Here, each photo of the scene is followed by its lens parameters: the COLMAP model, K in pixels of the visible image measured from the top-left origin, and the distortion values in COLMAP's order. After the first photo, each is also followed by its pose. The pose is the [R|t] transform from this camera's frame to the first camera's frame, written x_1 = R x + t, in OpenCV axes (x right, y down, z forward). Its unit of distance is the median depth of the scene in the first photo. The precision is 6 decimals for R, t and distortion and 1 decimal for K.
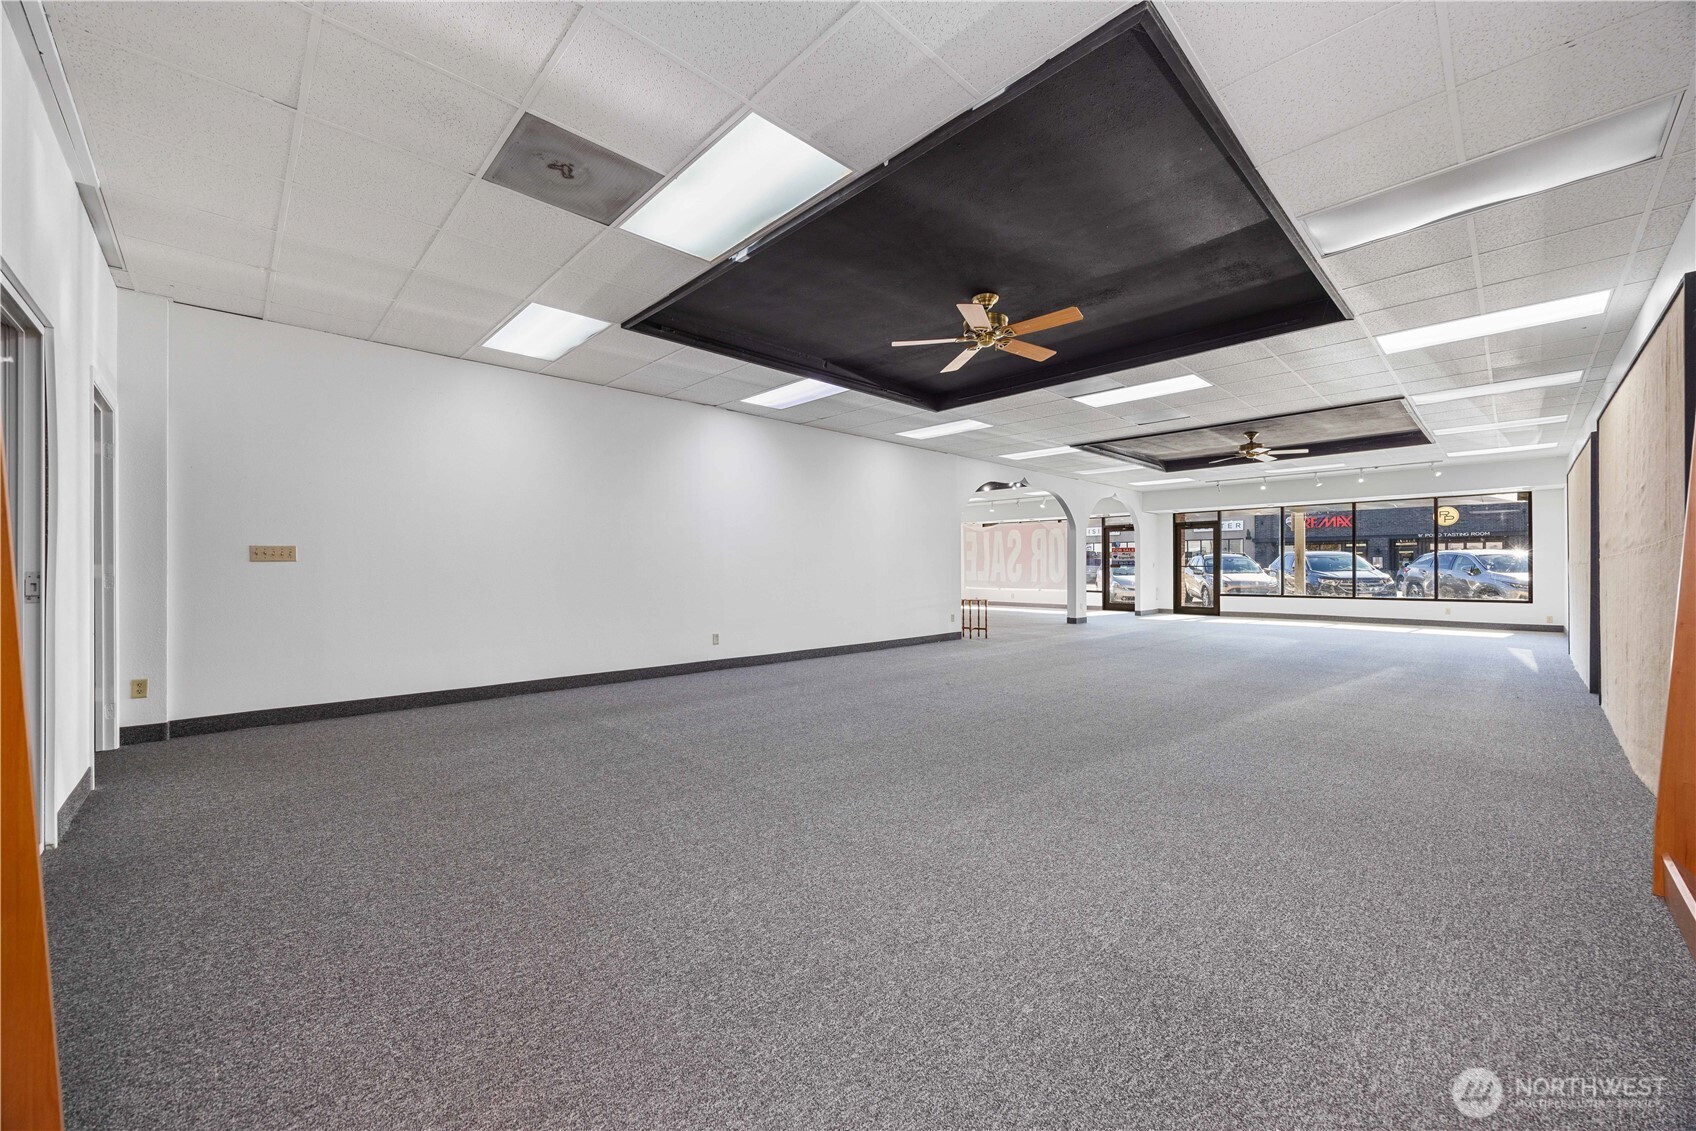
lens RADIAL K [[644.0, 0, 831.2], [0, 644.0, 563.1], [0, 0, 1]] dist [-0.003503, 0.000074]
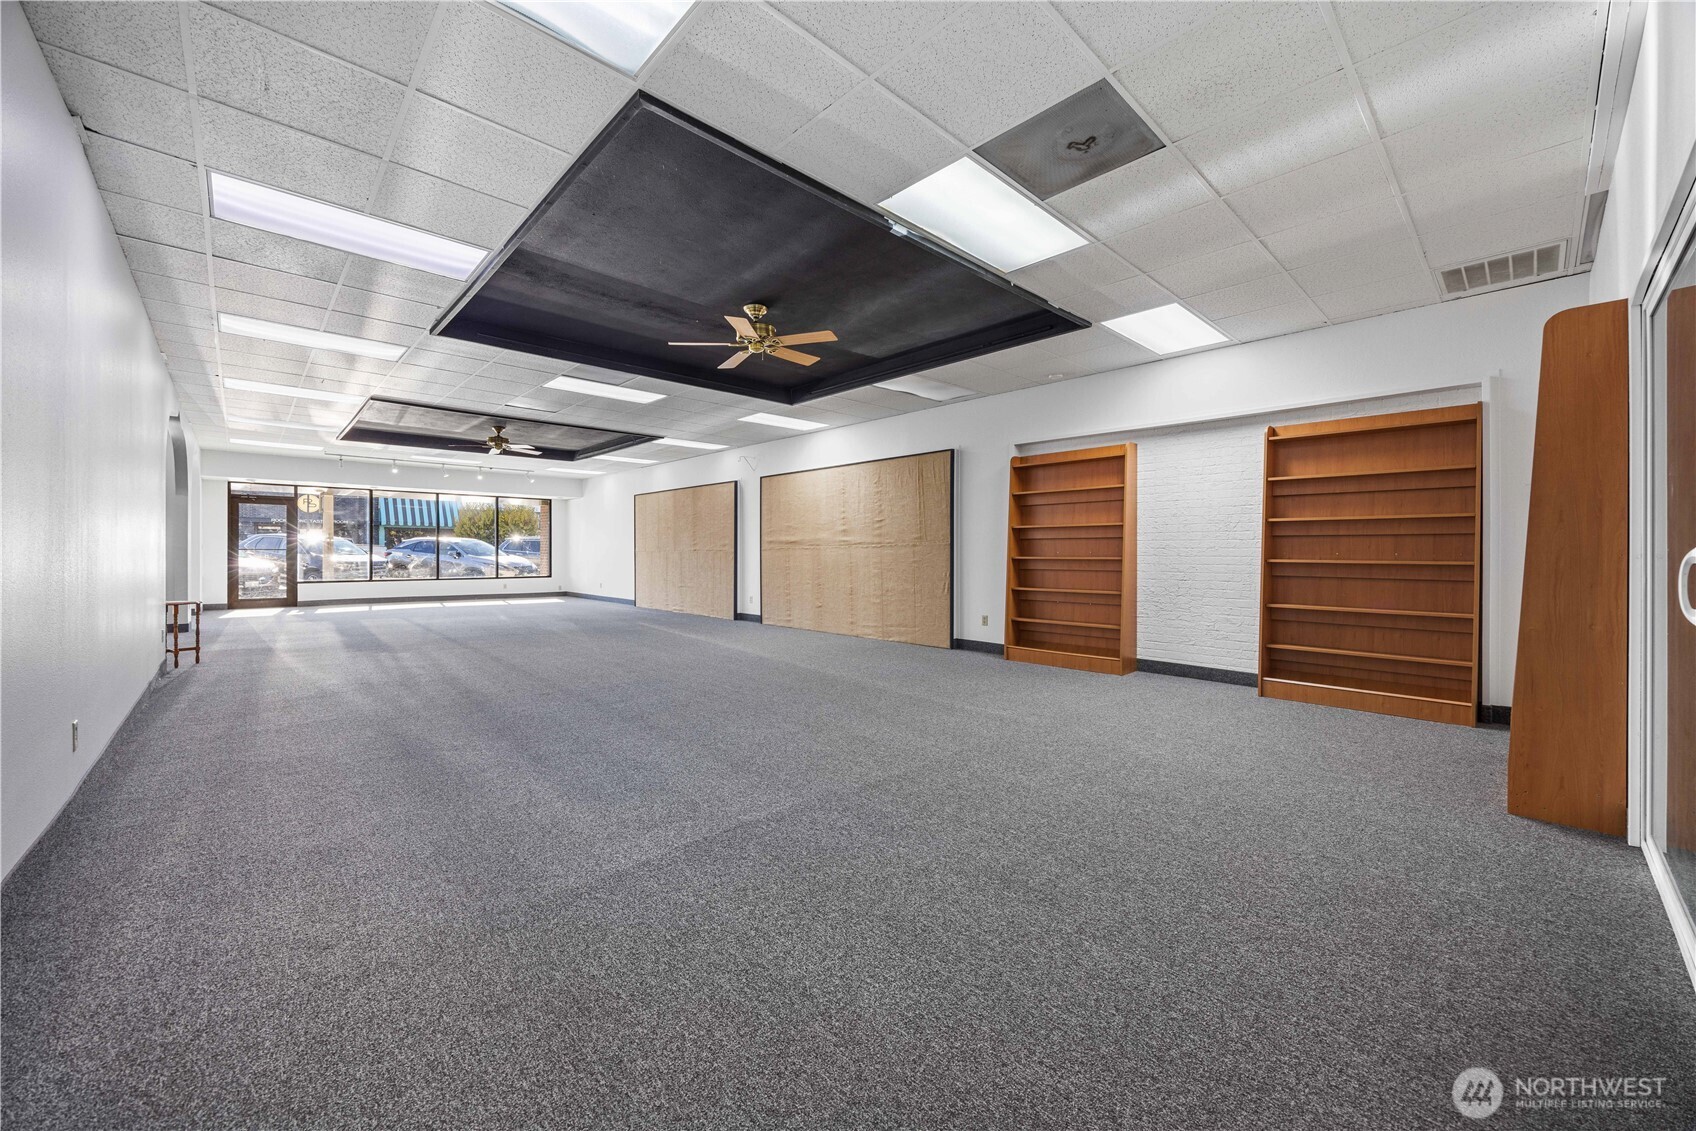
lens RADIAL K [[647.3, 0, 844.0], [0, 647.3, 547.3], [0, 0, 1]] dist [-0.010723, -0.000057]
pose [[0.003608, 0.010393, 0.999939, -0.349603], [-0.010478, 0.999891, -0.010355, 0.003175], [-0.999939, -0.010440, 0.003716, 0.340328]]
